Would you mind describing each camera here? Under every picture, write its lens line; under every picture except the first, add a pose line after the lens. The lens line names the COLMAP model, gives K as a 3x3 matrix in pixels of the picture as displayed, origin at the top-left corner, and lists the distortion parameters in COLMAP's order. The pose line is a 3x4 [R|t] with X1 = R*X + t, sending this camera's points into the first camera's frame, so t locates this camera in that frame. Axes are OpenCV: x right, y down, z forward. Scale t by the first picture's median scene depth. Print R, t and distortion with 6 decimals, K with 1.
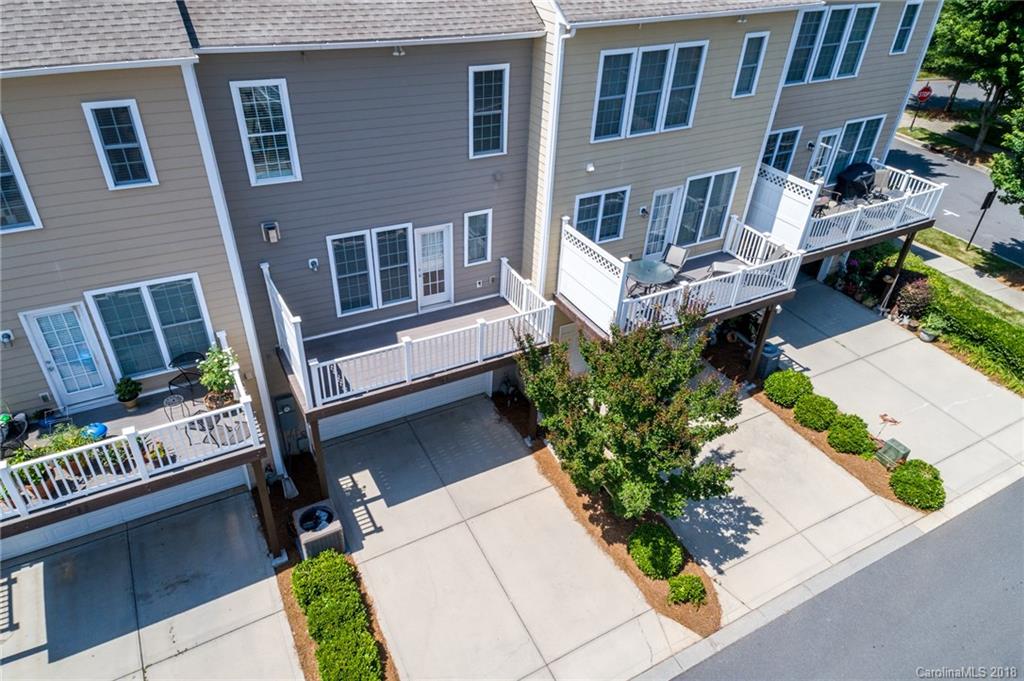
lens RADIAL K [[650.3, 0, 509.1], [0, 650.3, 350.2], [0, 0, 1]] dist [0.160587, -0.142523]
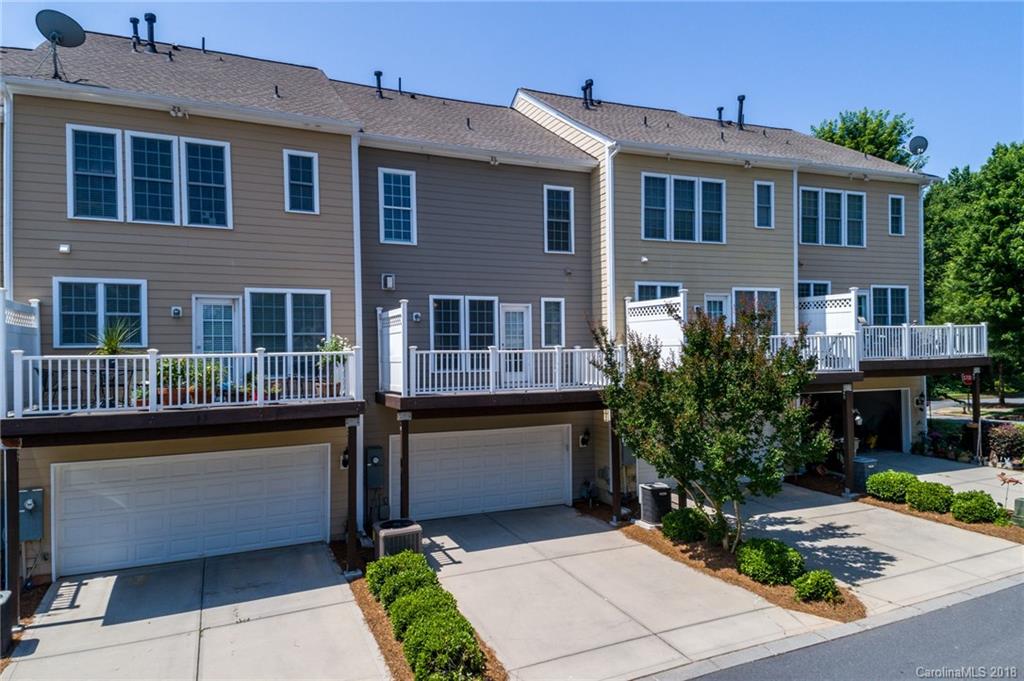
lens RADIAL K [[650.3, 0, 509.1], [0, 650.3, 350.2], [0, 0, 1]] dist [0.160587, -0.142523]
pose [[0.994539, -0.054186, -0.089199, -0.027088], [-0.006847, 0.818942, -0.573835, 0.578813], [0.104143, 0.571312, 0.814099, 0.086590]]
